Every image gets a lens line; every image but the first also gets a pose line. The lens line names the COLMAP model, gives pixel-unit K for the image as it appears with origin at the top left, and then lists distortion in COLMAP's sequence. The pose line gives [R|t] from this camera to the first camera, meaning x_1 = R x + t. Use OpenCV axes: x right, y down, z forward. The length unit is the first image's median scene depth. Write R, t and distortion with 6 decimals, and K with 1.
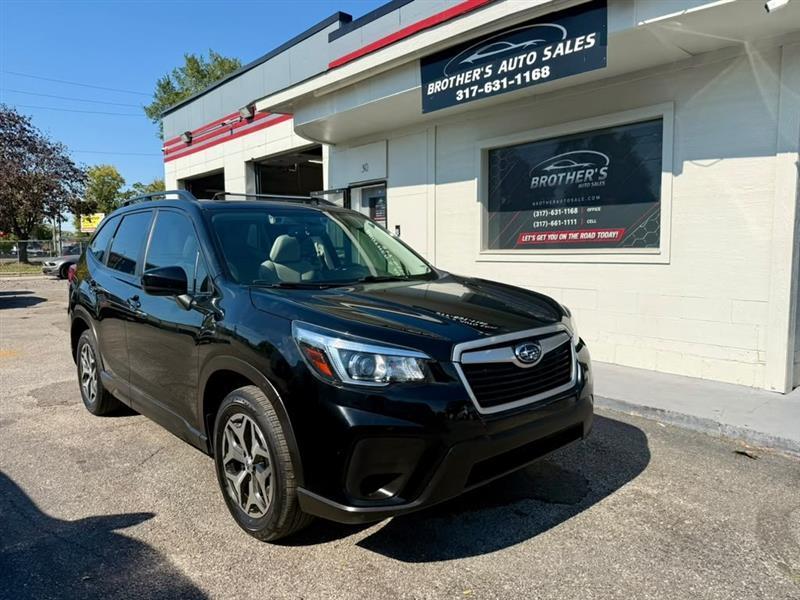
lens RADIAL K [[577.7, 0, 404.8], [0, 577.7, 299.8], [0, 0, 1]] dist [0.000709, -0.011507]
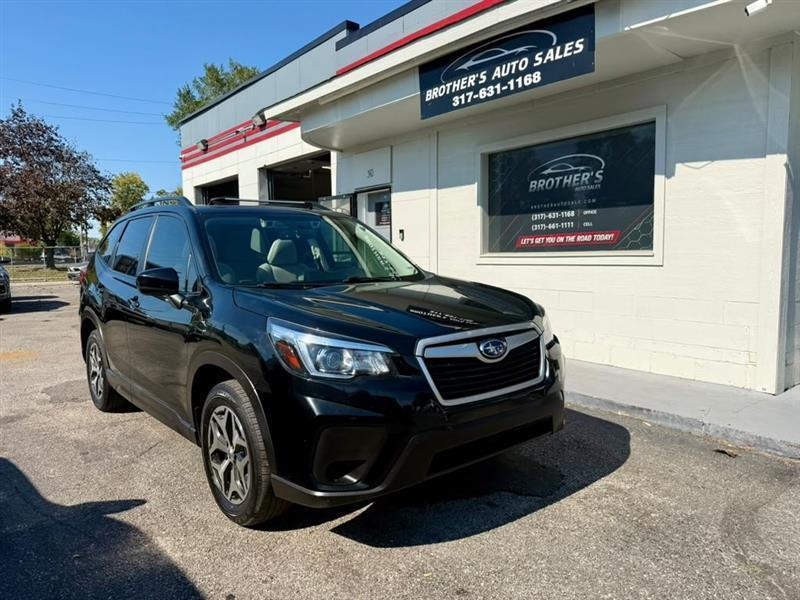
lens RADIAL K [[577.8, 0, 402.0], [0, 577.8, 303.1], [0, 0, 1]] dist [0.003322, -0.015869]
pose [[0.999199, -0.000100, -0.040011, 0.044961], [-0.000035, 0.999994, -0.003389, 0.006384], [0.040011, 0.003387, 0.999193, -0.024543]]
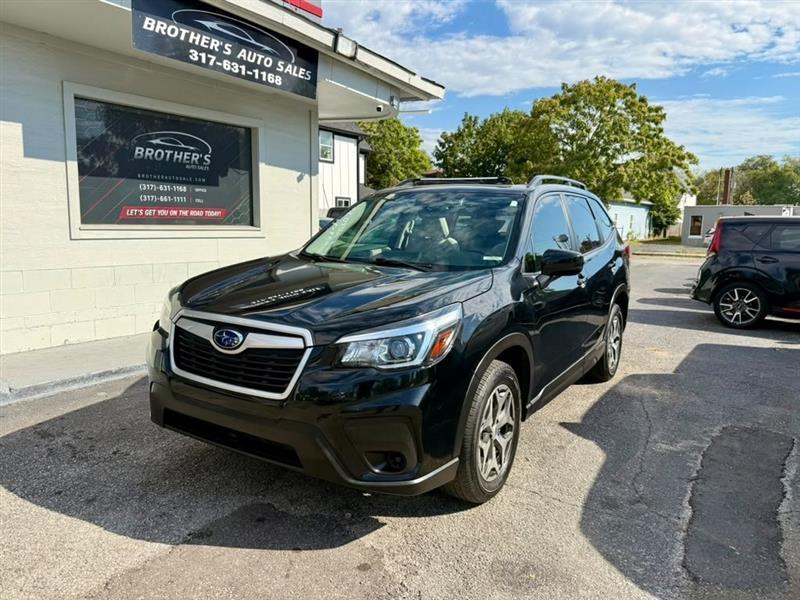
lens RADIAL K [[577.9, 0, 396.4], [0, 577.9, 298.8], [0, 0, 1]] dist [0.005536, -0.022424]
pose [[-0.254431, -0.119004, 0.959741, -0.998686], [0.070078, 0.987522, 0.141027, -0.090746], [-0.964549, 0.103139, -0.242916, 1.055468]]
